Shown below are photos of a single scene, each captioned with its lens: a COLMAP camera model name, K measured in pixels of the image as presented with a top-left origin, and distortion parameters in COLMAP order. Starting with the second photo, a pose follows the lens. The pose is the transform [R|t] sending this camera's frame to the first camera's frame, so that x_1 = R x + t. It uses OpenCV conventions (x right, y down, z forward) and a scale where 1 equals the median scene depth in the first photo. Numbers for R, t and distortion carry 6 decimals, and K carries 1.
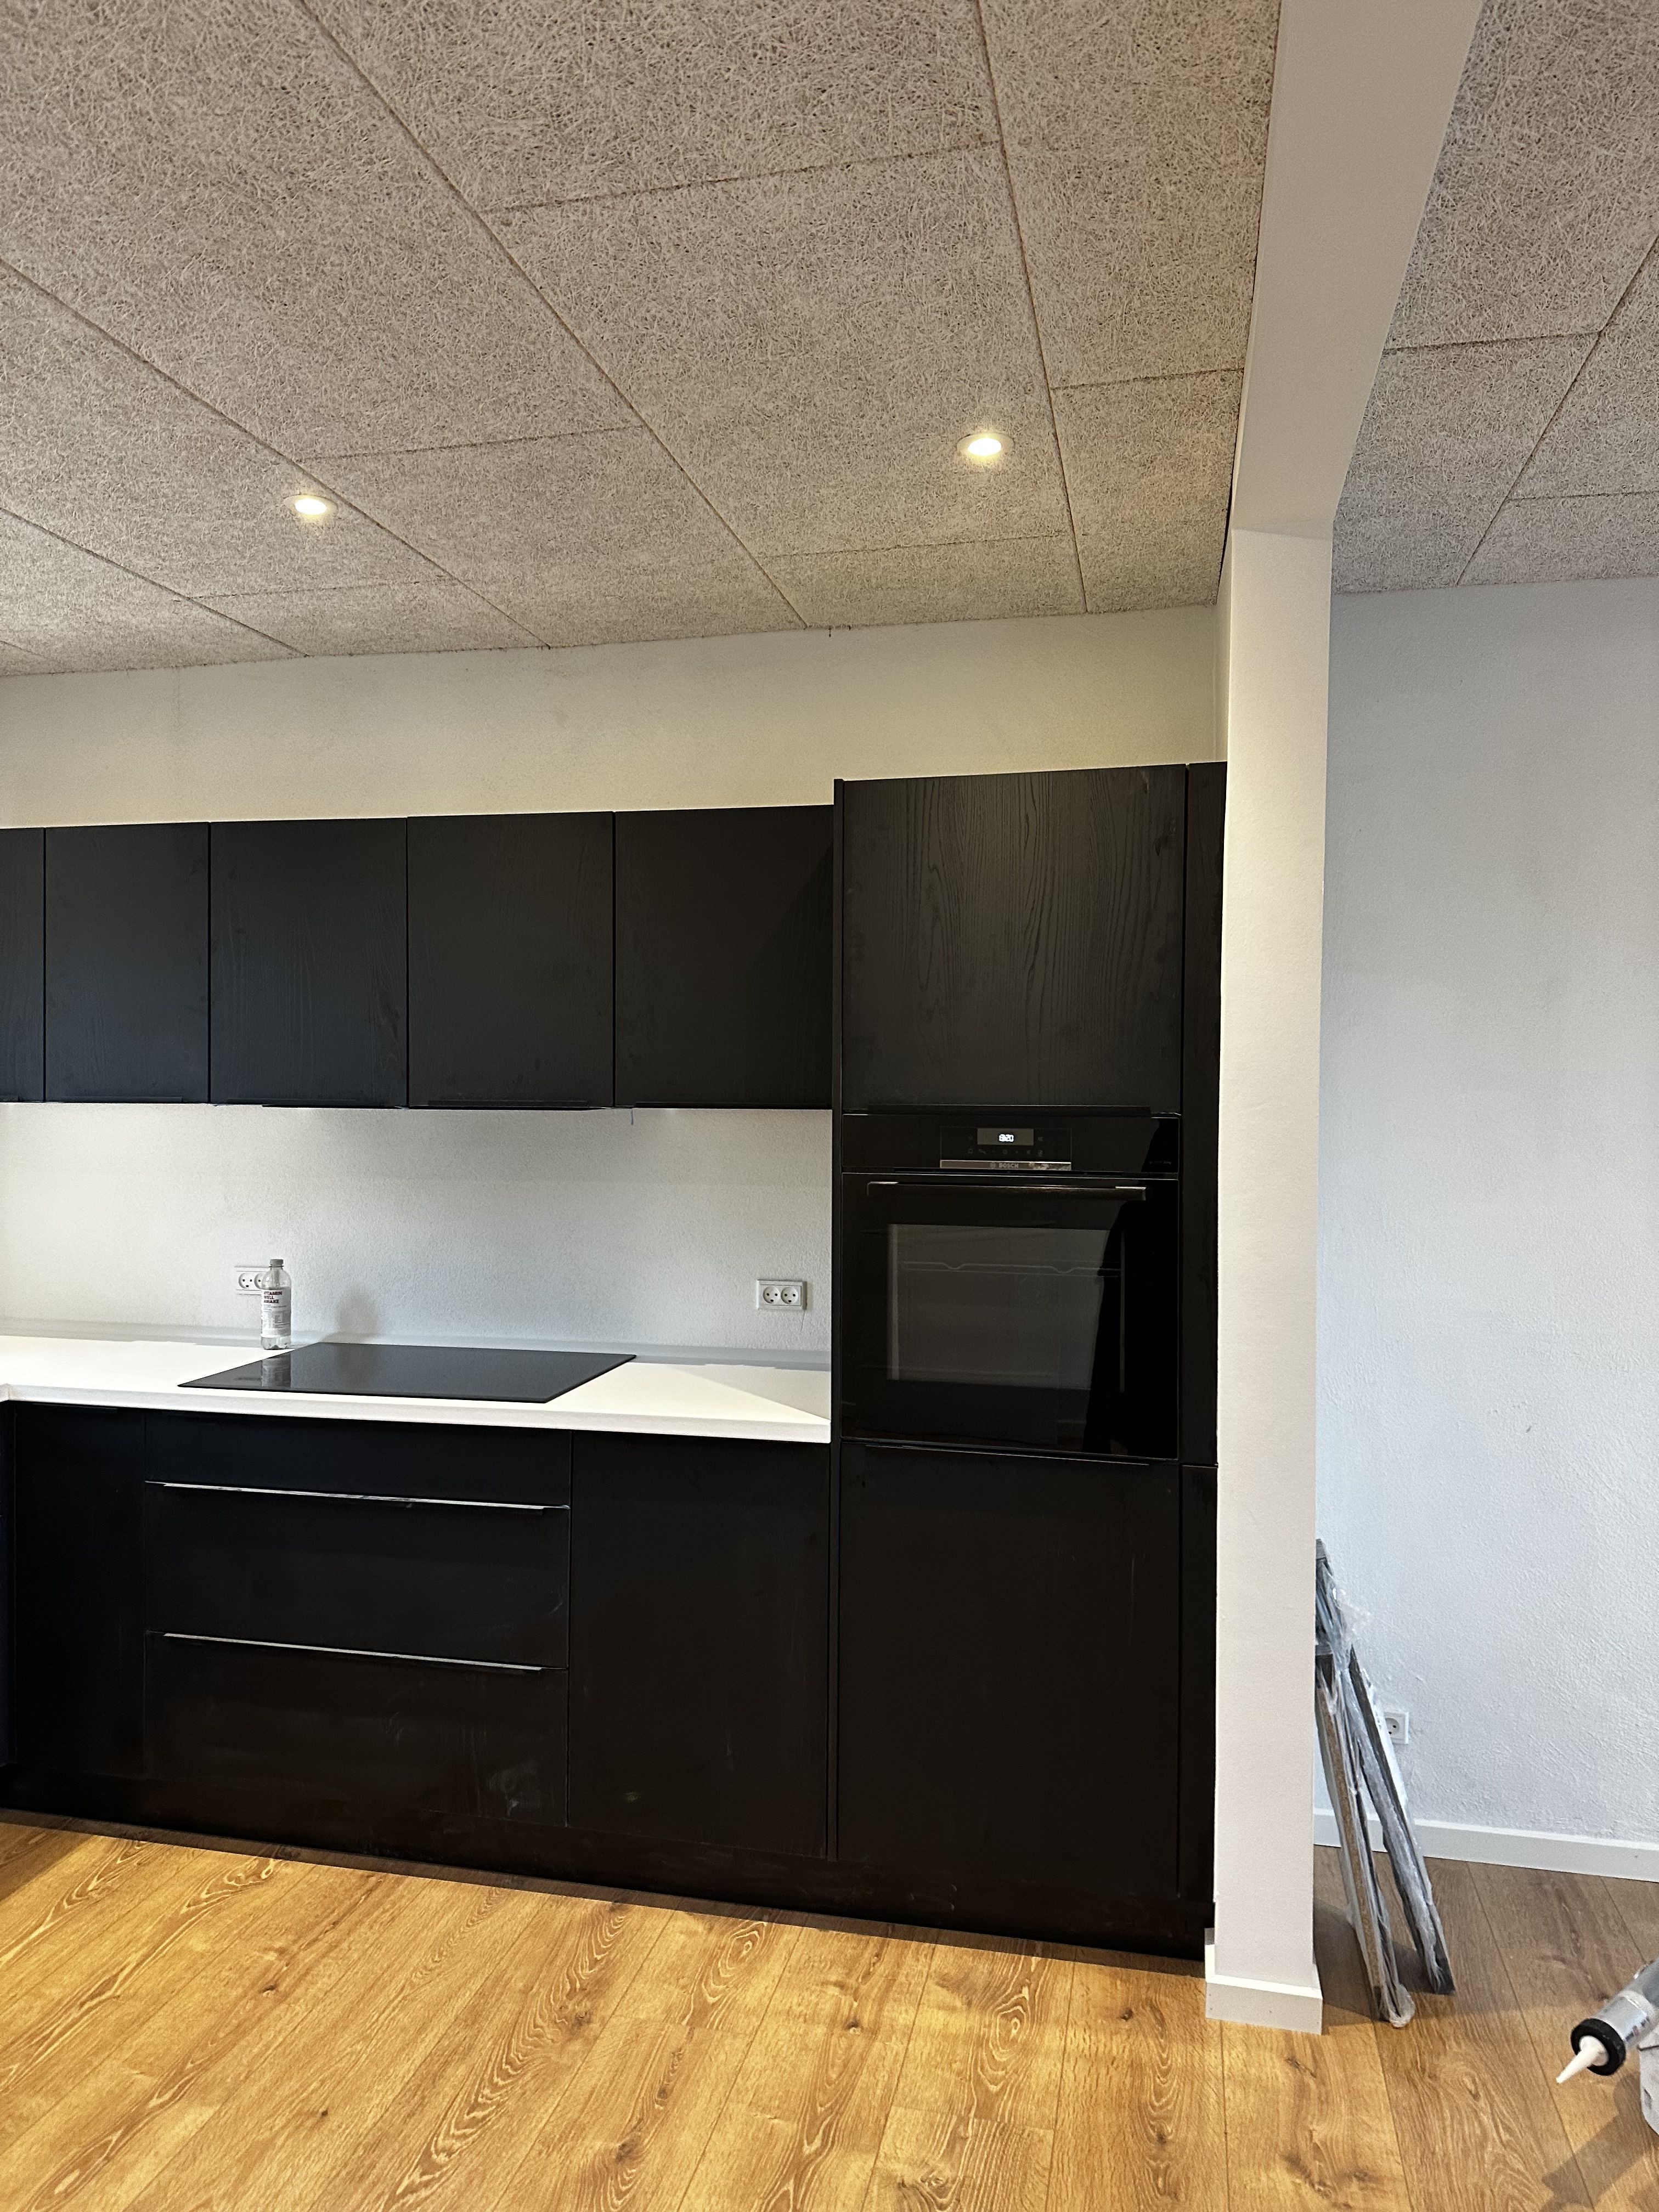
lens RADIAL K [[1530.0, 0, 829.5], [0, 1530.0, 1106.0], [0, 0, 1]] dist [0.042665, -0.070753]
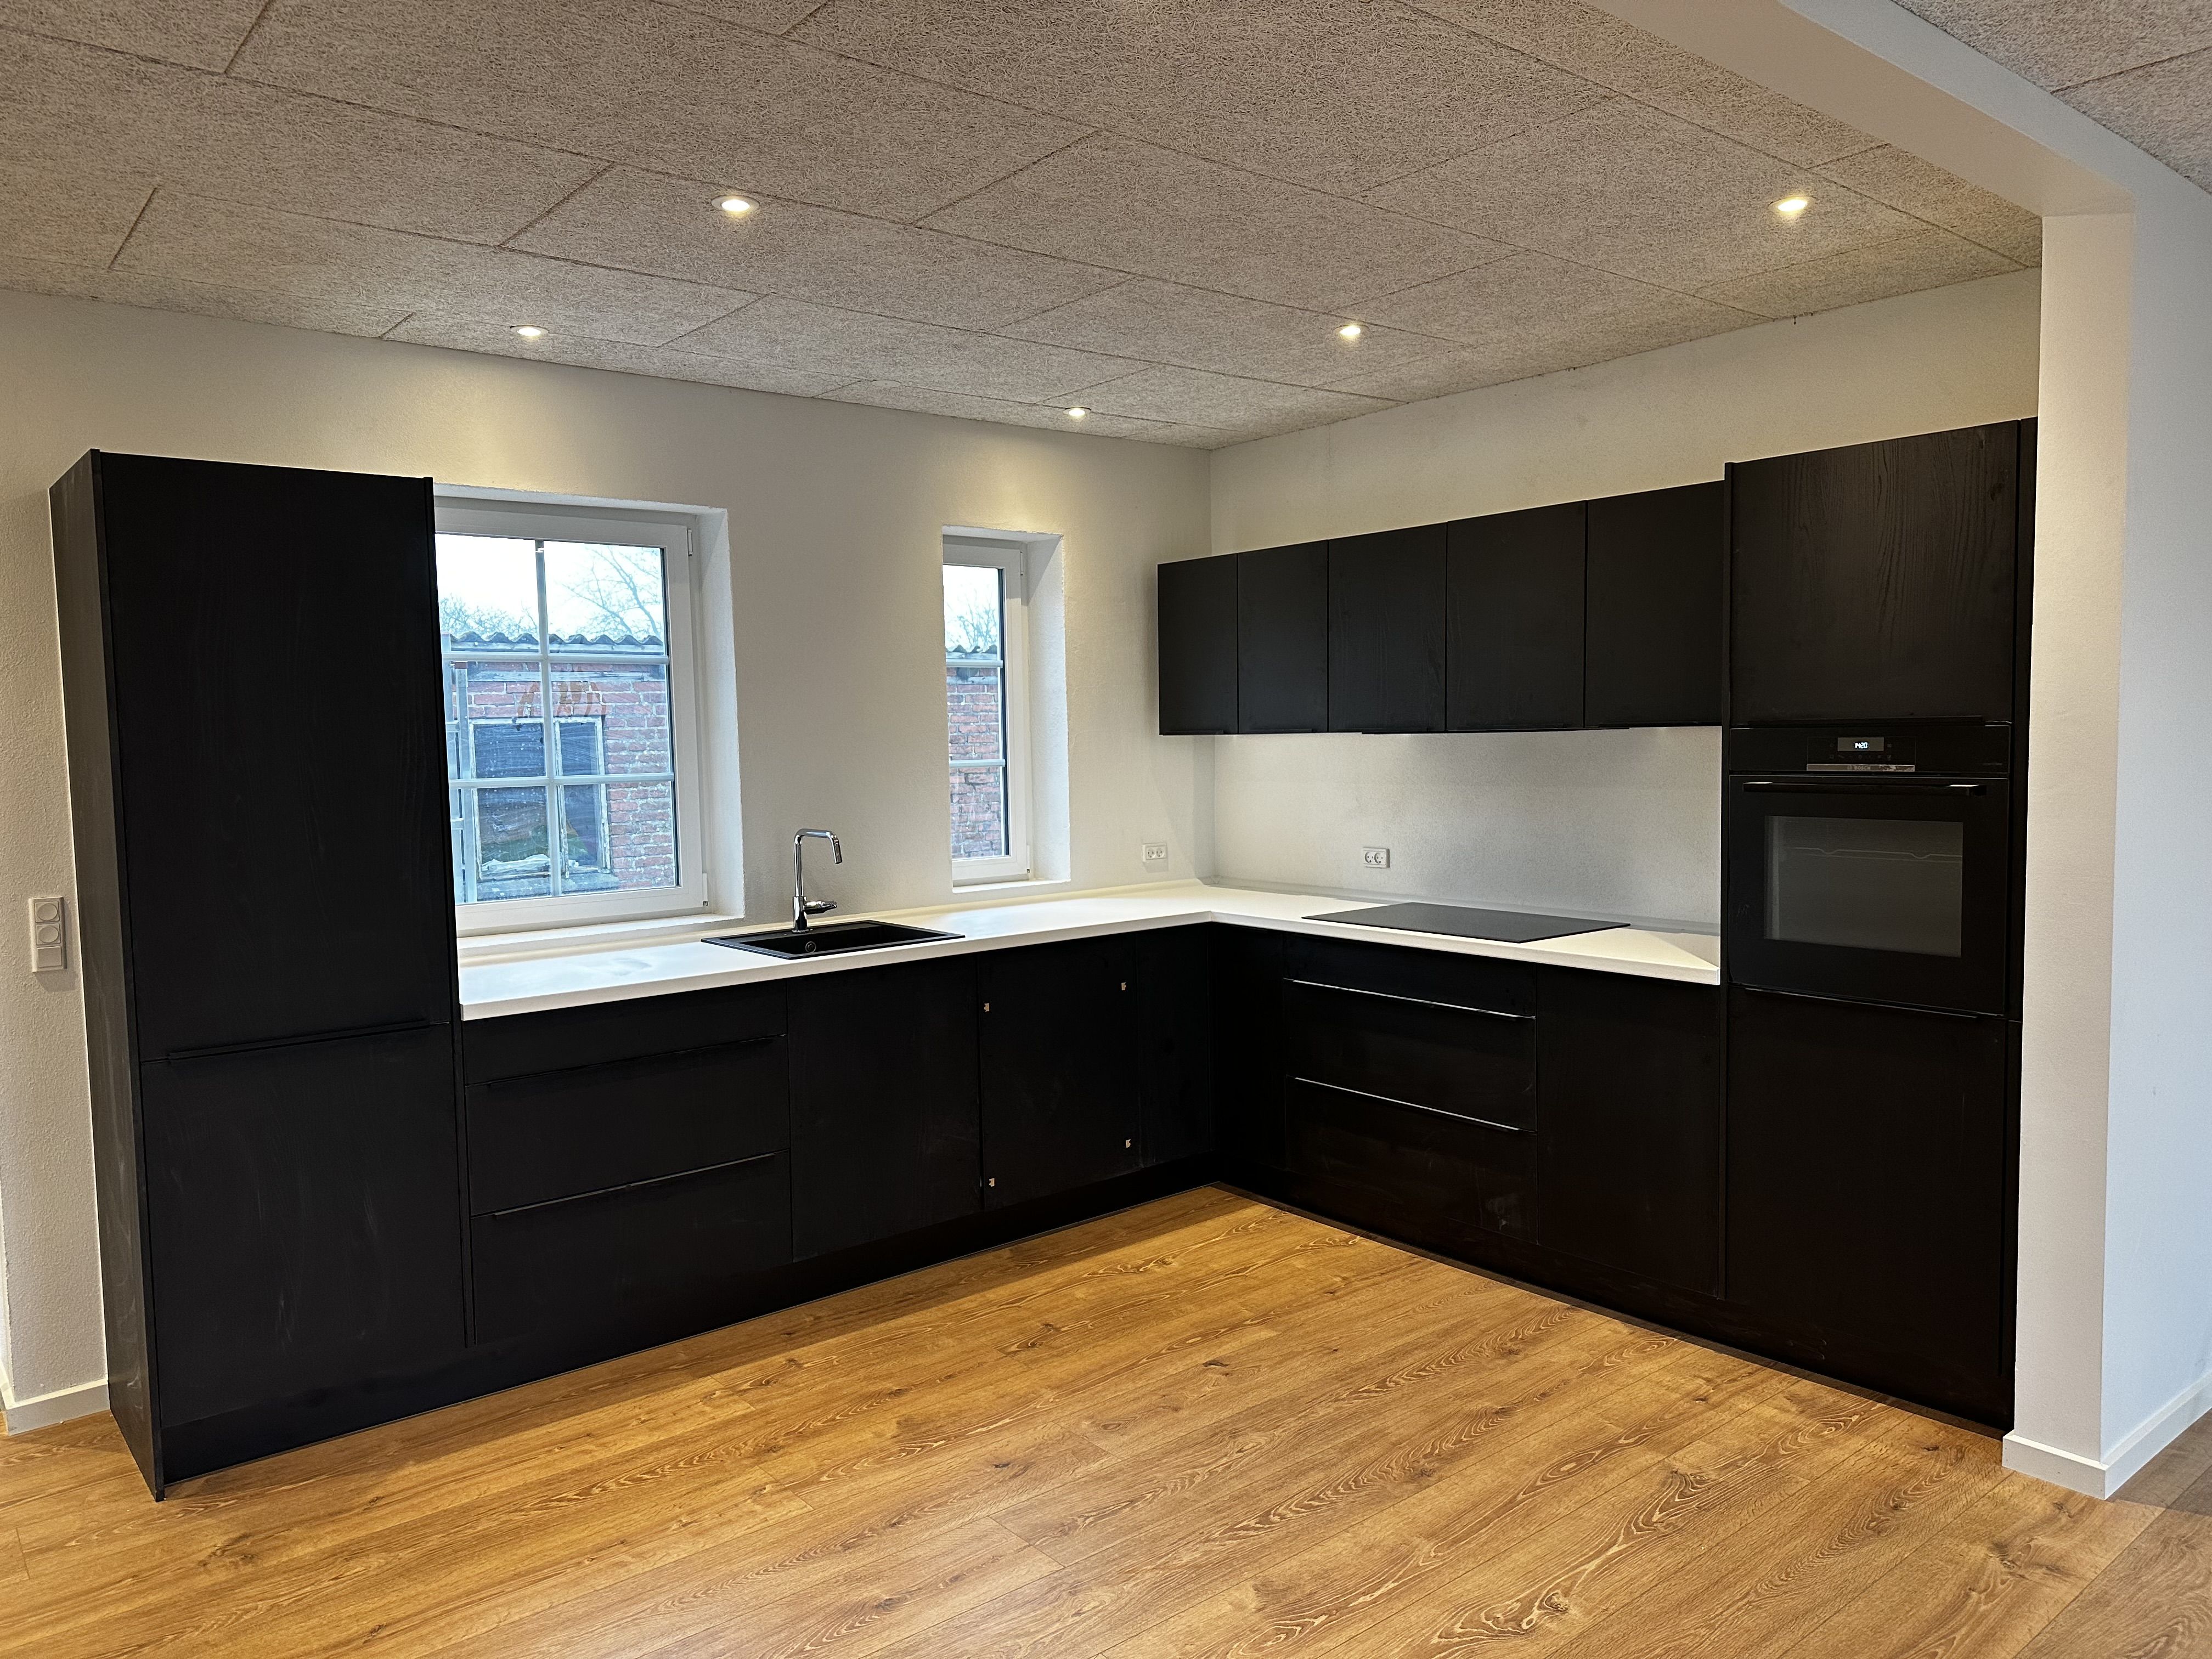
lens RADIAL K [[1530.0, 0, 1101.4], [0, 1530.0, 825.4], [0, 0, 1]] dist [0.042665, -0.070753]
pose [[0.782901, 0.020090, -0.621822, 0.401322], [0.014307, 0.998633, 0.050277, 0.013847], [0.621982, -0.048258, 0.781543, -0.335901]]
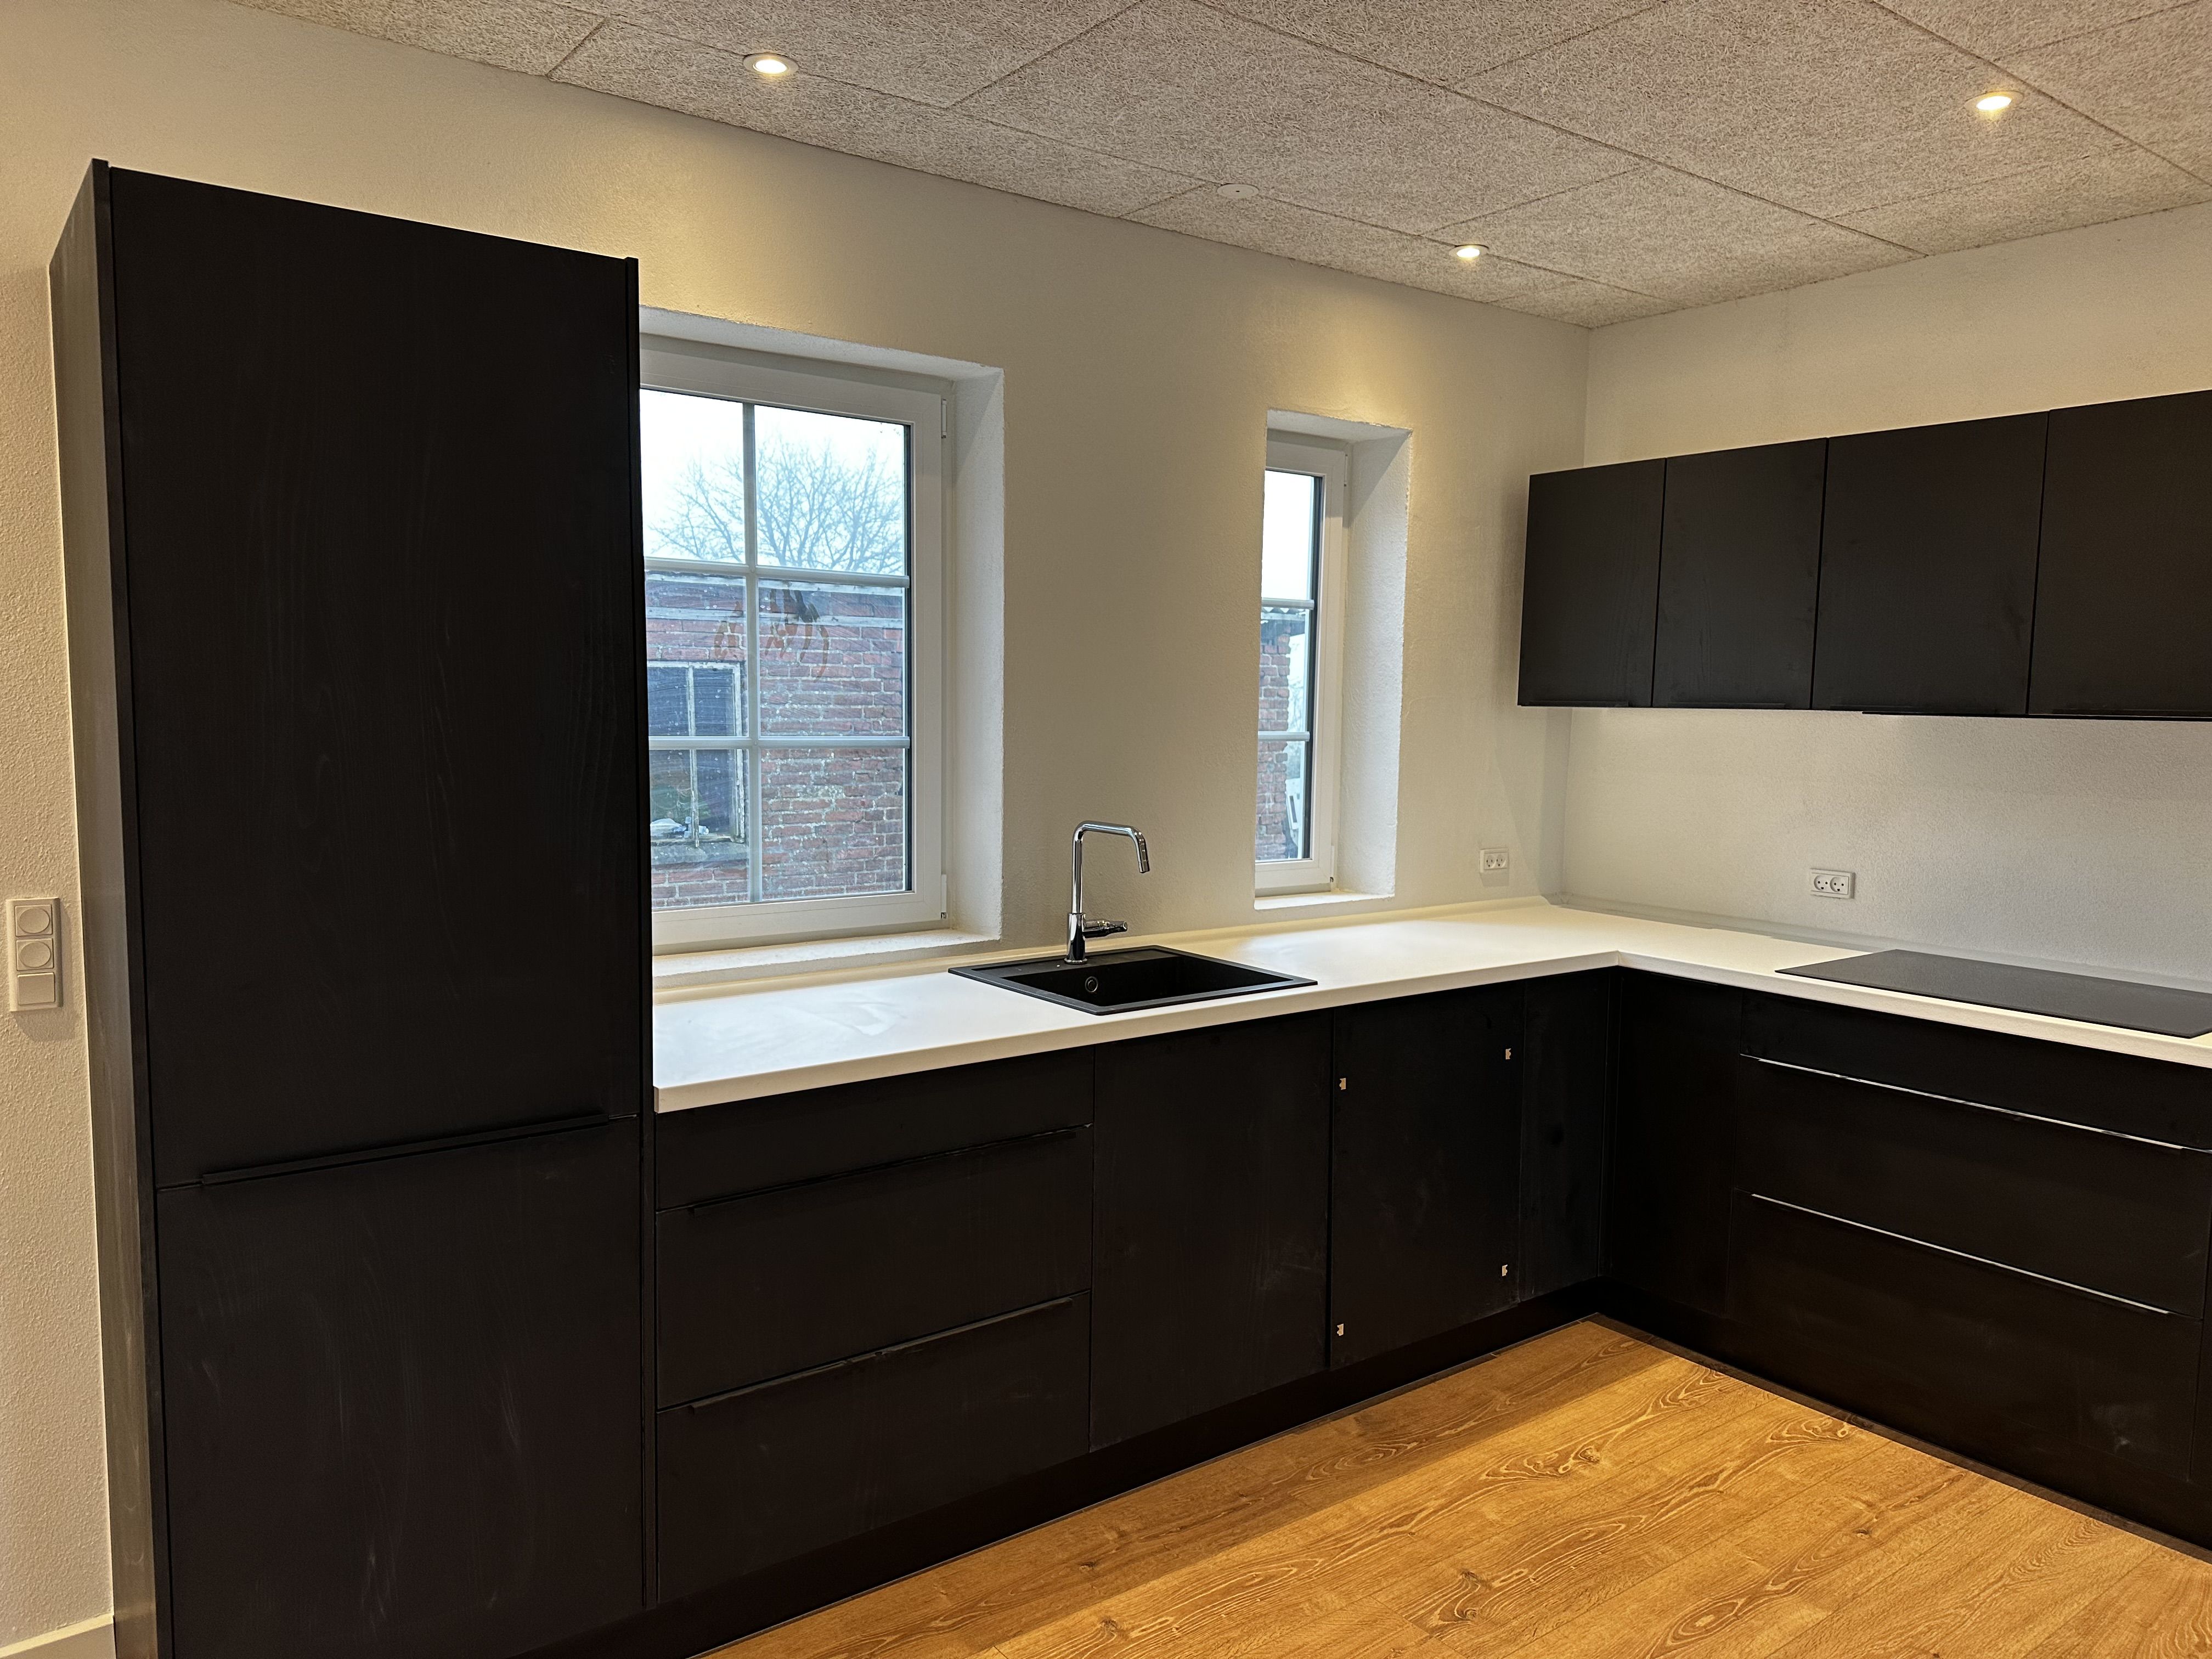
lens RADIAL K [[1552.8, 0, 1103.0], [0, 1552.8, 834.0], [0, 0, 1]] dist [0.000038, -0.011959]
pose [[0.752347, 0.066153, -0.655437, -0.081937], [-0.021061, 0.996852, 0.076438, 0.014350], [0.658430, -0.043704, 0.751372, -0.138429]]
